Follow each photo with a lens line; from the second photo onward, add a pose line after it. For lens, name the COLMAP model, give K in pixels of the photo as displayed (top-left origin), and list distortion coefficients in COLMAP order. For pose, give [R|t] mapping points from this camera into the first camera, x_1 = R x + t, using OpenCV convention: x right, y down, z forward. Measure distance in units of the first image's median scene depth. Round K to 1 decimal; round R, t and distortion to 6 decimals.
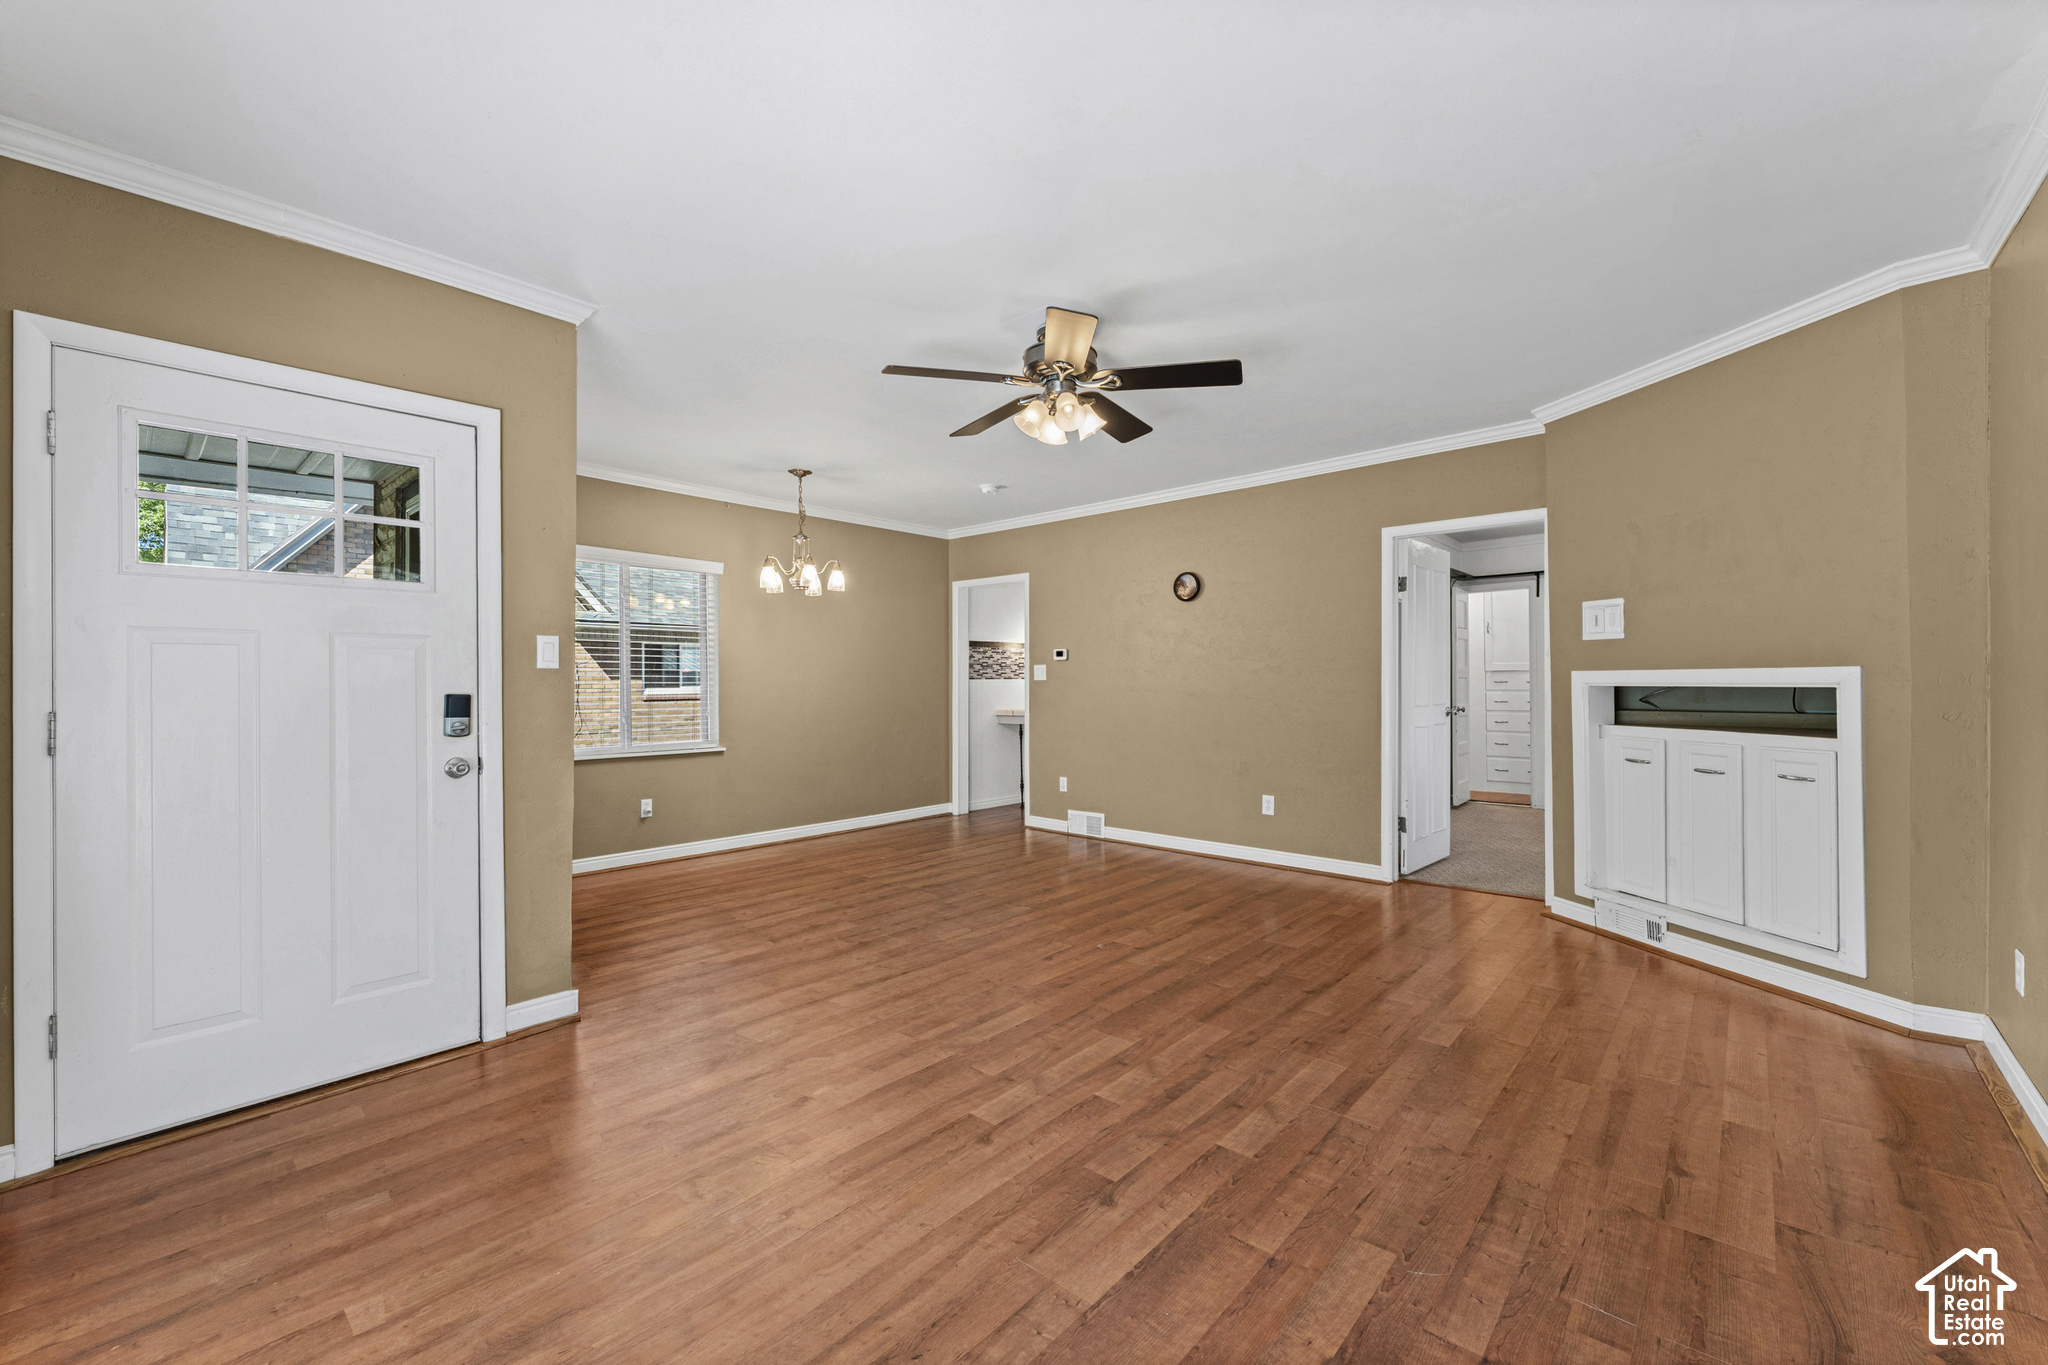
lens RADIAL K [[826.8, 0, 1024.0], [0, 826.8, 682.5], [0, 0, 1]] dist [-0.000916, -0.000118]
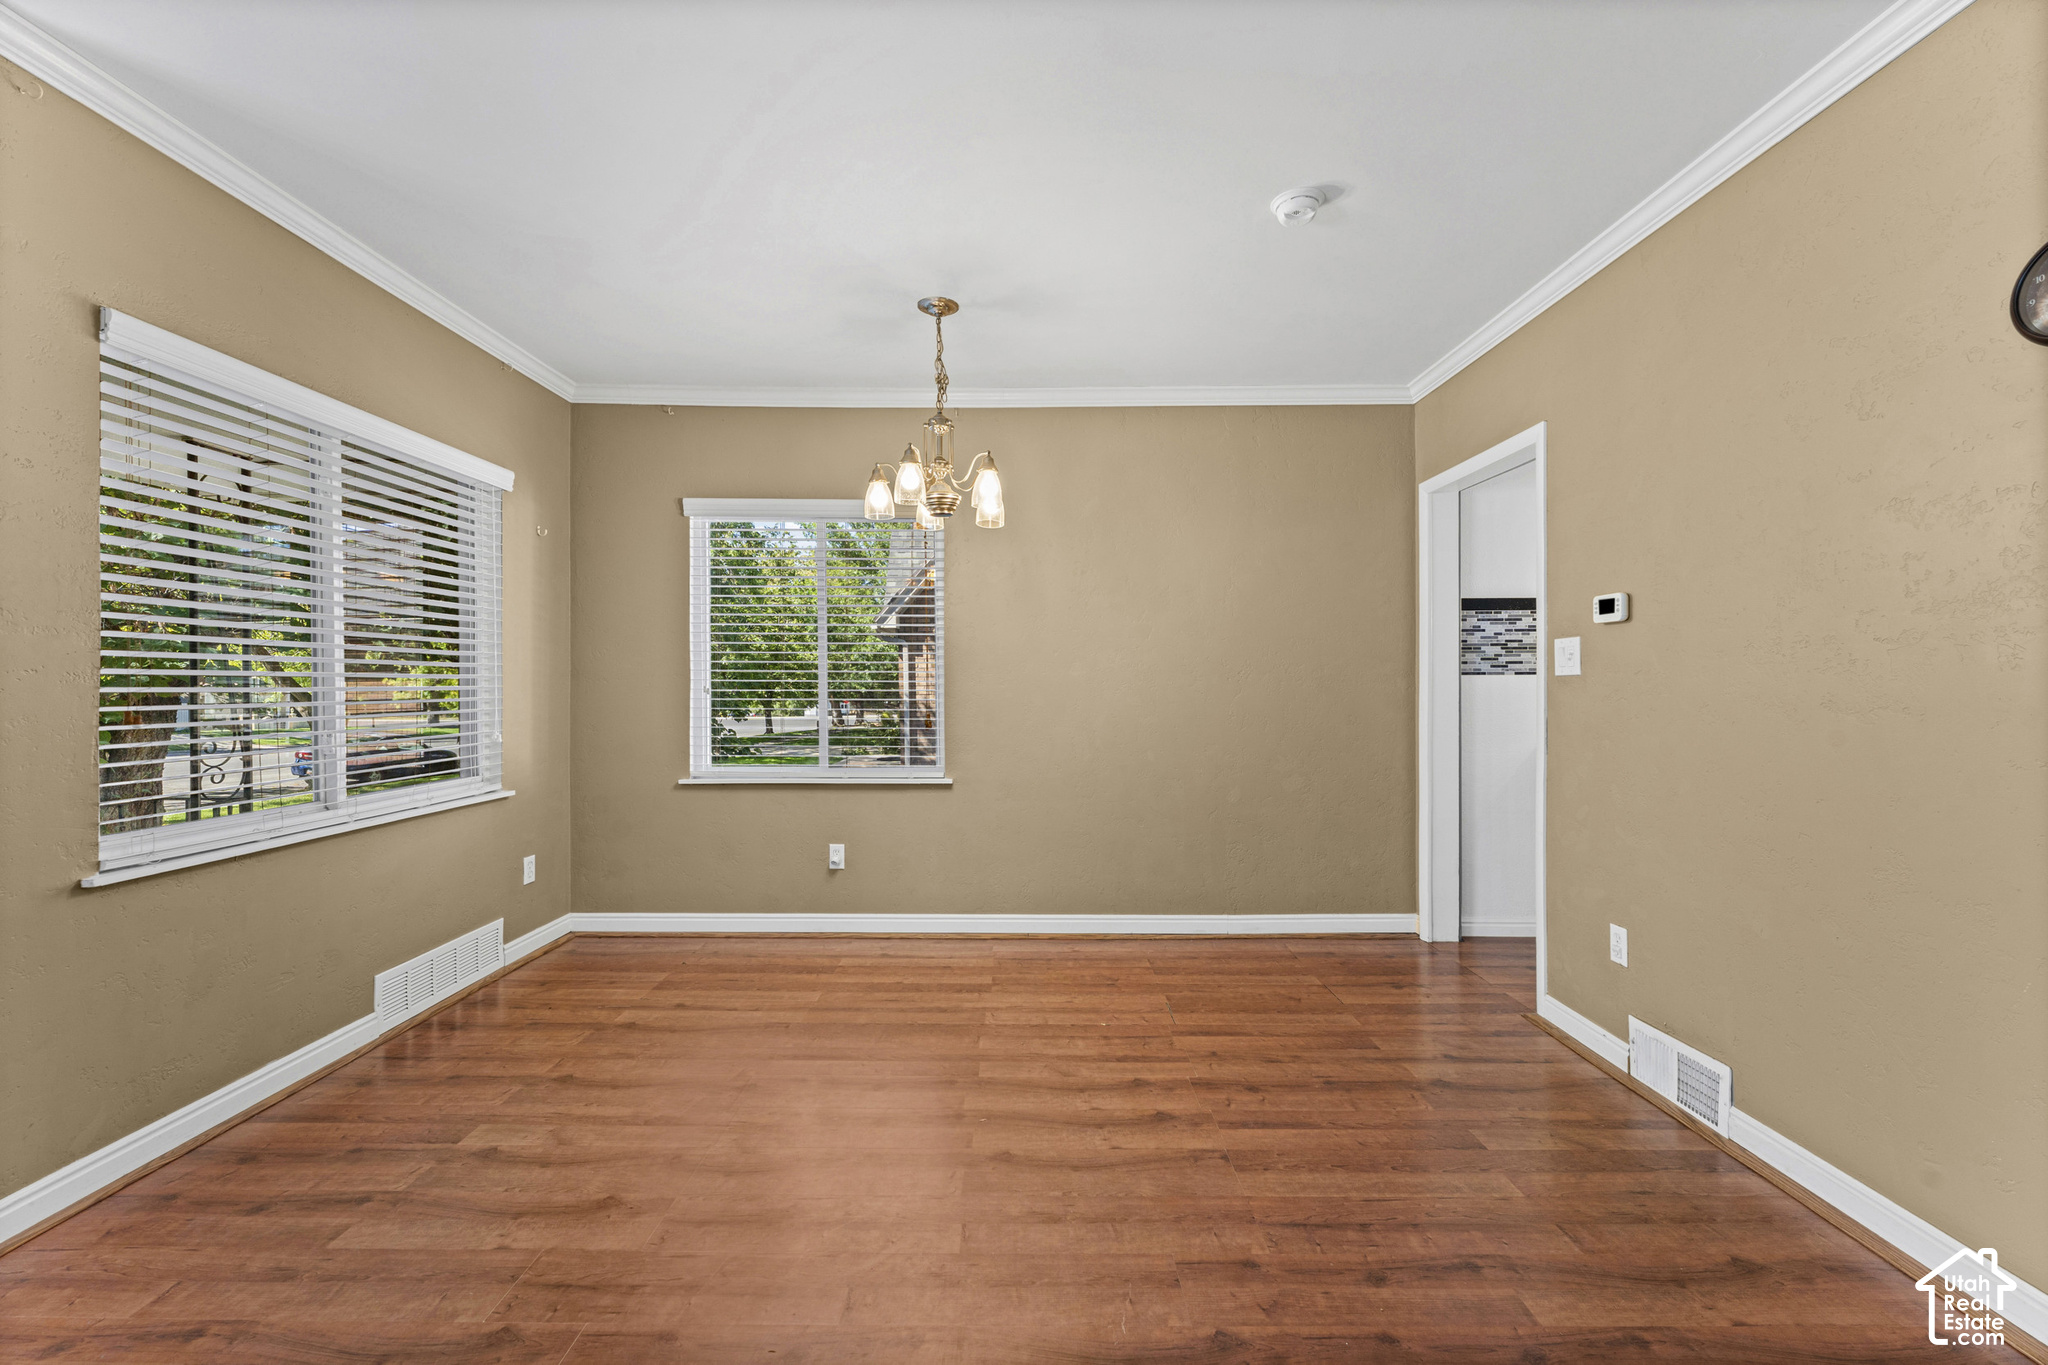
lens RADIAL K [[826.8, 0, 1024.0], [0, 826.8, 682.5], [0, 0, 1]] dist [-0.000916, -0.000118]
pose [[0.657942, 0.000732, -0.753069, 0.151153], [-0.000408, 1.000000, 0.000616, 0.000866], [0.753069, -0.000098, 0.657942, 0.524179]]
